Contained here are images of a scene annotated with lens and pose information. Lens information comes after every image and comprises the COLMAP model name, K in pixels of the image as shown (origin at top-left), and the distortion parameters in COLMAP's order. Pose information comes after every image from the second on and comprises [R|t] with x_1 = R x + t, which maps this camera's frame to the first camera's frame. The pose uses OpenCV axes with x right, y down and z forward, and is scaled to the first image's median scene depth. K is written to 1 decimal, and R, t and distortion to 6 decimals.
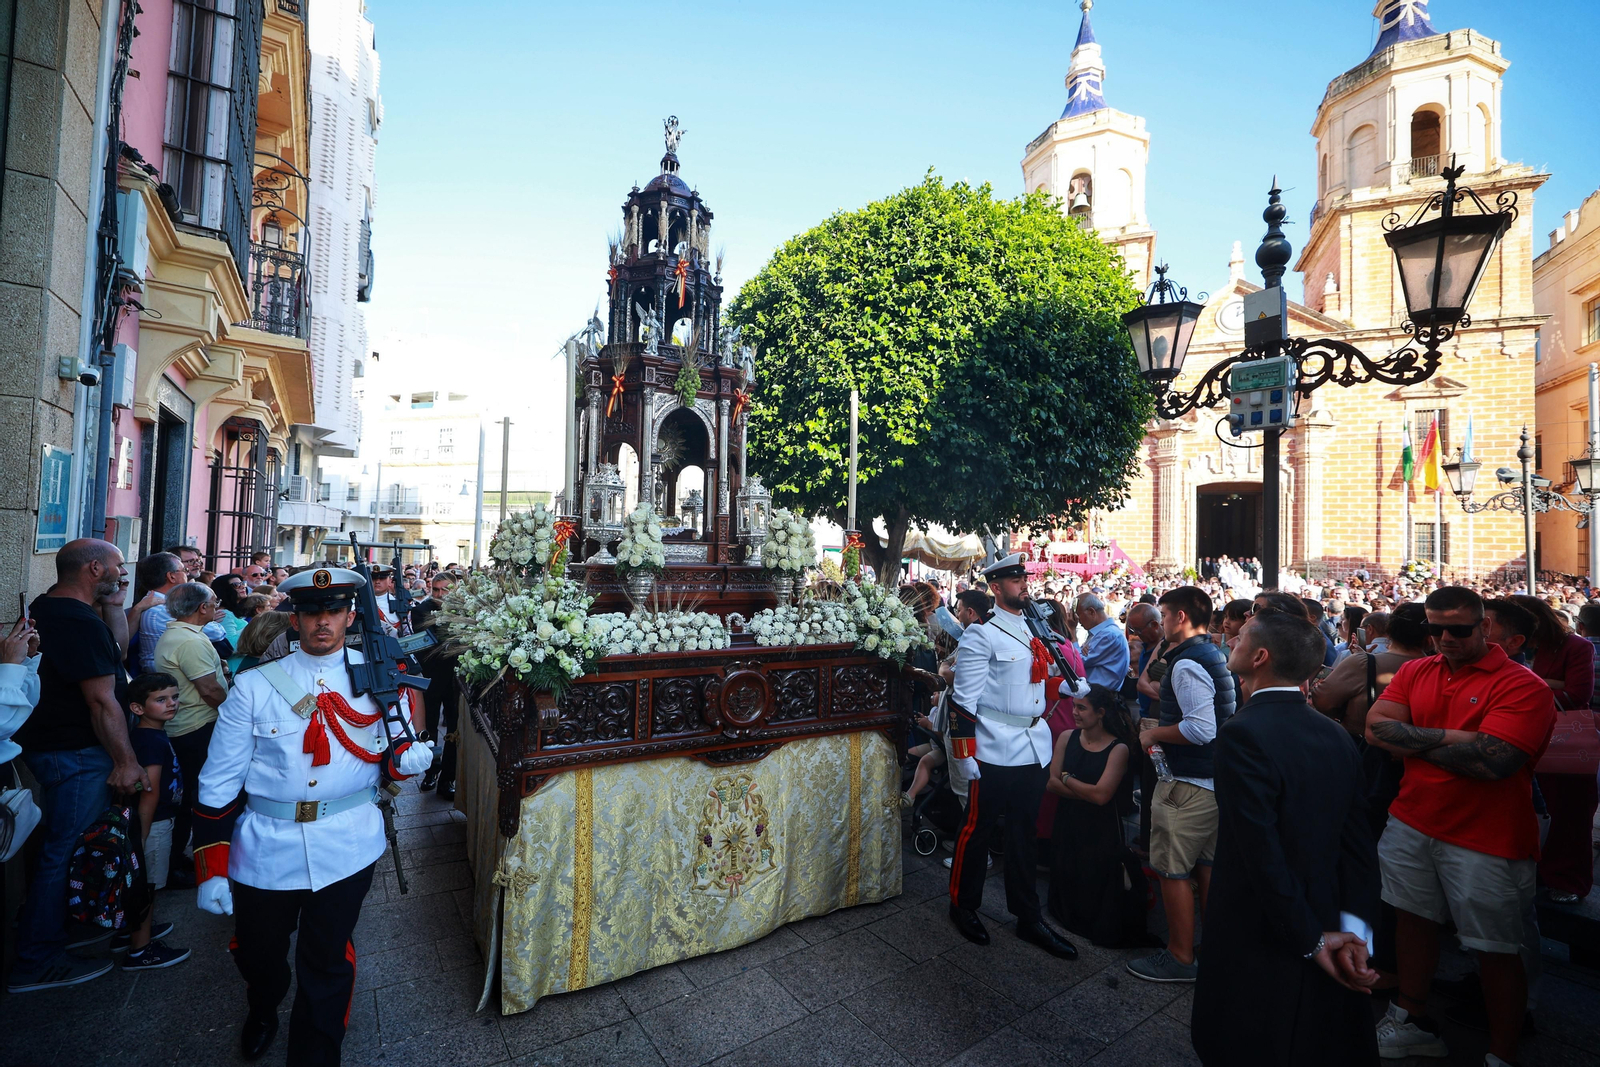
lens RADIAL K [[667.1, 0, 800.0], [0, 667.1, 521.2], [0, 0, 1]] dist [0.003305, -0.000631]
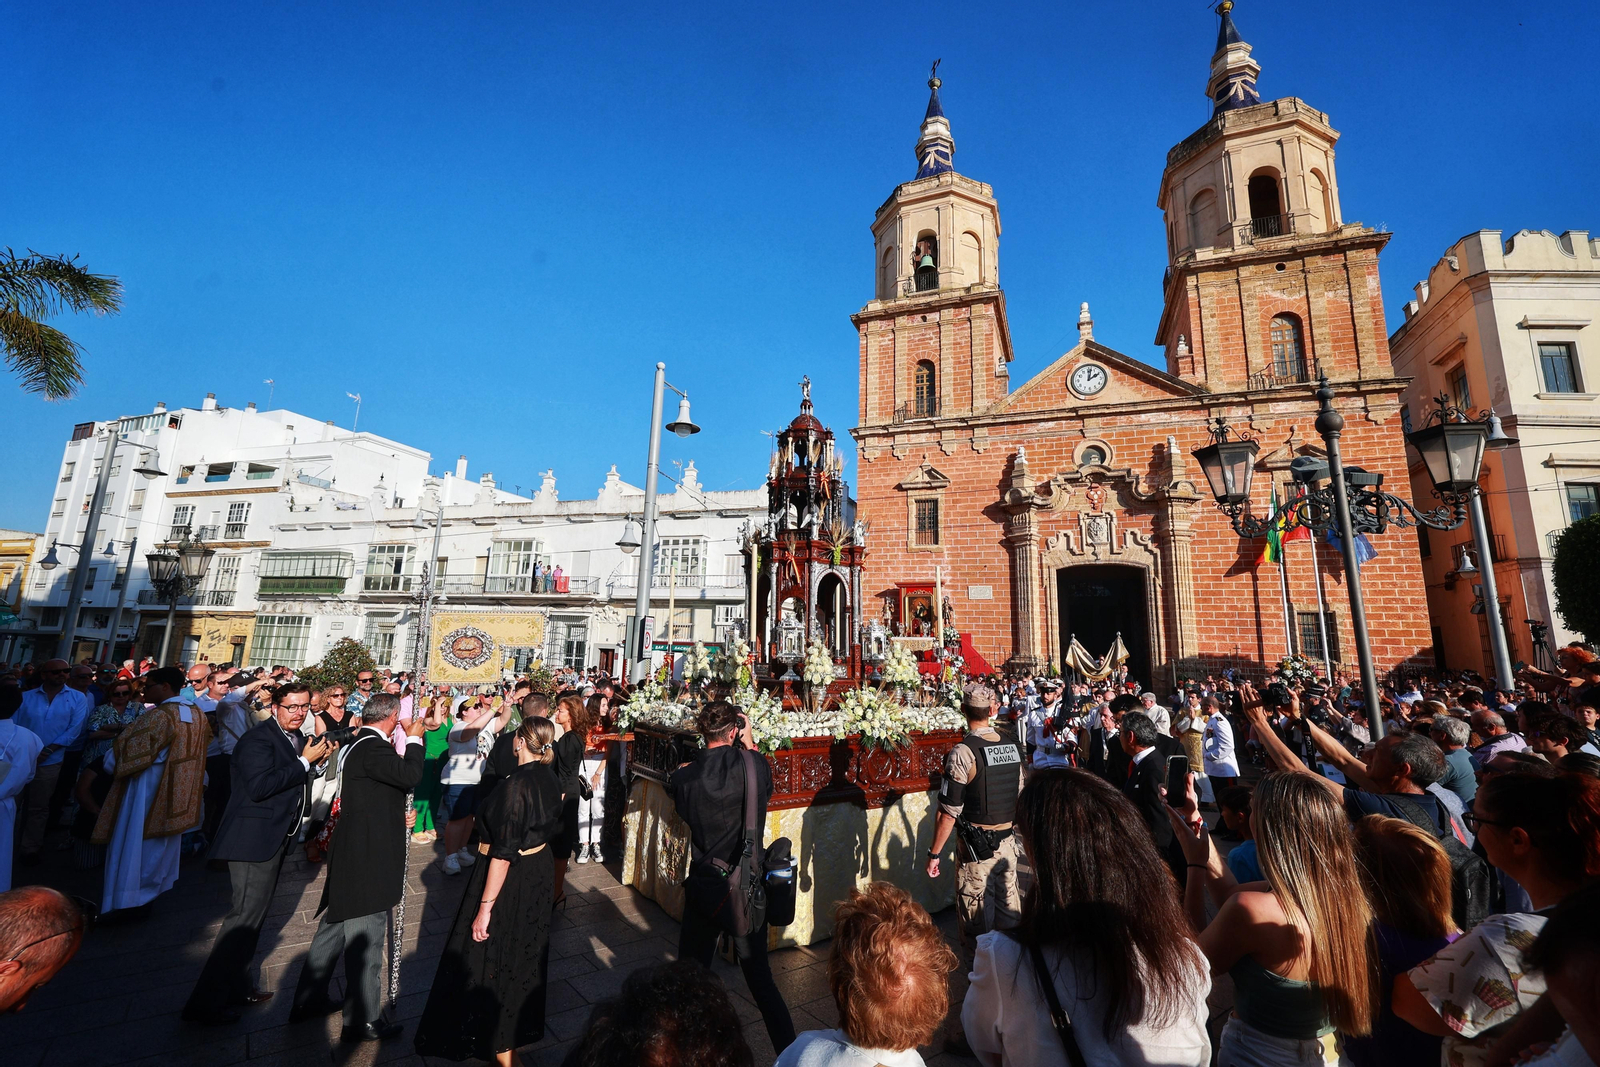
lens RADIAL K [[667.1, 0, 800.0], [0, 667.1, 521.2], [0, 0, 1]] dist [0.003305, -0.000631]
pose [[0.997649, 0.015224, 0.066819, 0.225245], [-0.004805, 0.988152, -0.153401, 0.020210], [-0.068362, 0.152719, 0.985902, 0.184733]]
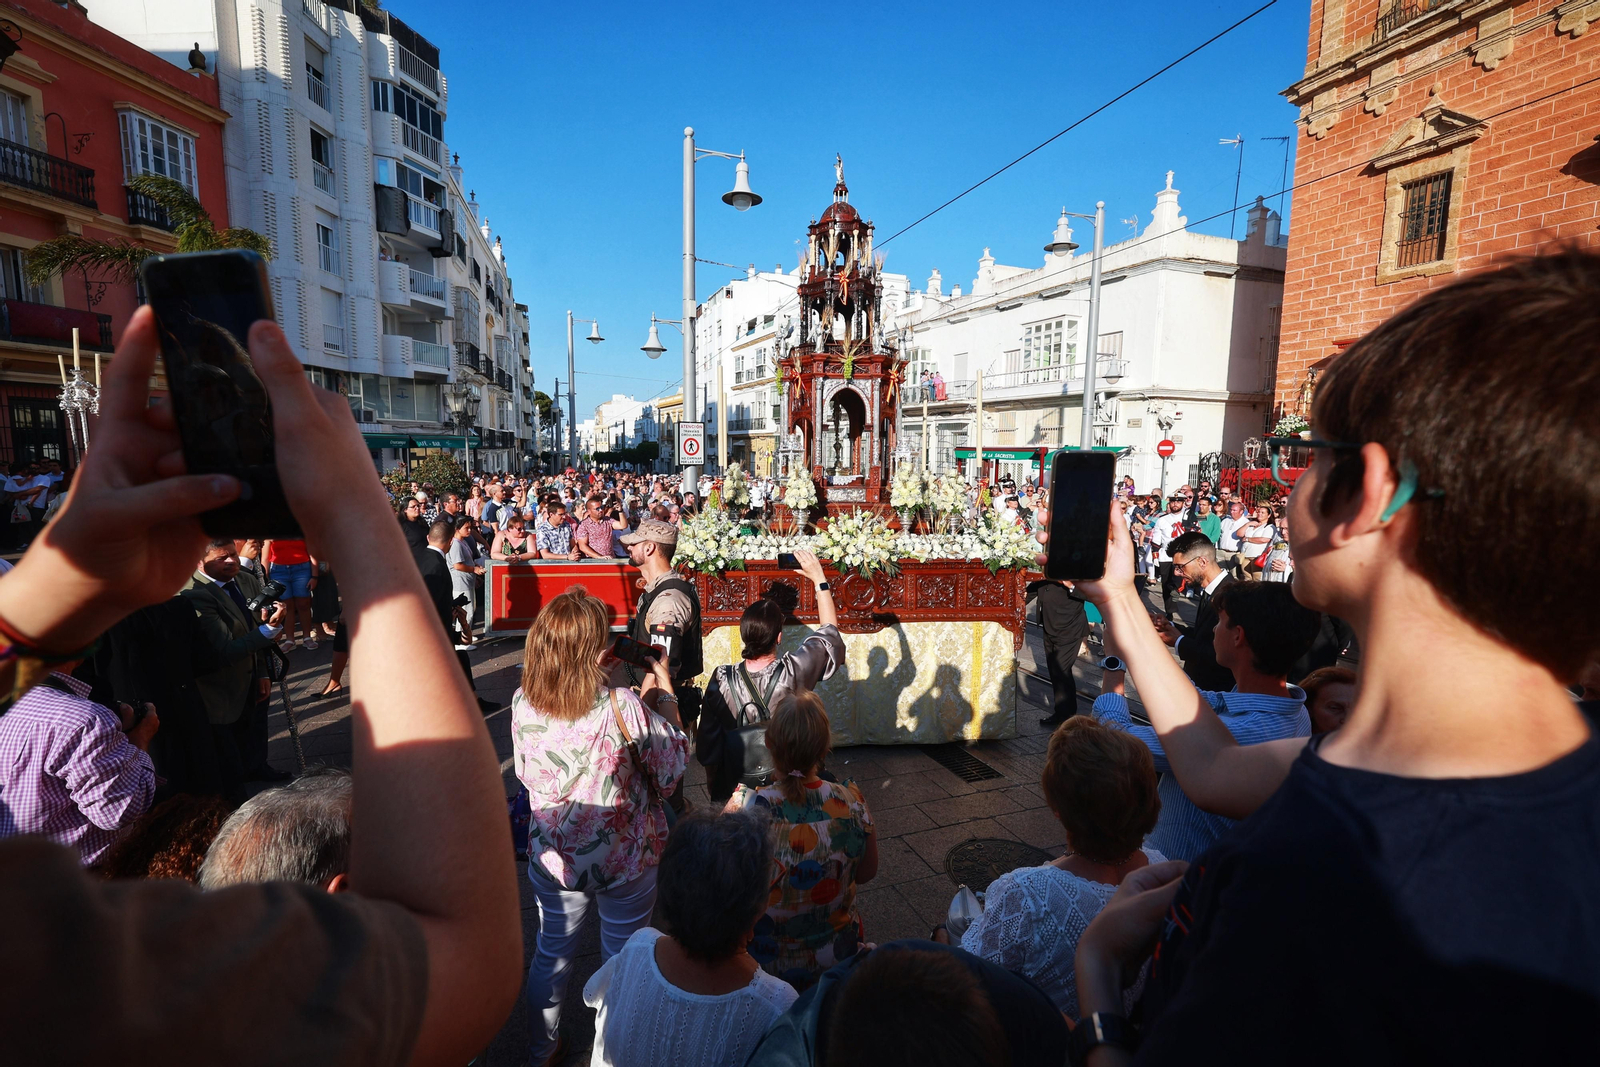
lens RADIAL K [[677.0, 0, 790.1], [0, 677.0, 521.1], [0, 0, 1]] dist [0.001604, -0.000474]
pose [[0.710969, 0.055068, -0.701064, 0.517309], [0.033082, 0.993206, 0.111565, 0.033126], [0.702445, -0.102512, 0.704317, 0.373693]]
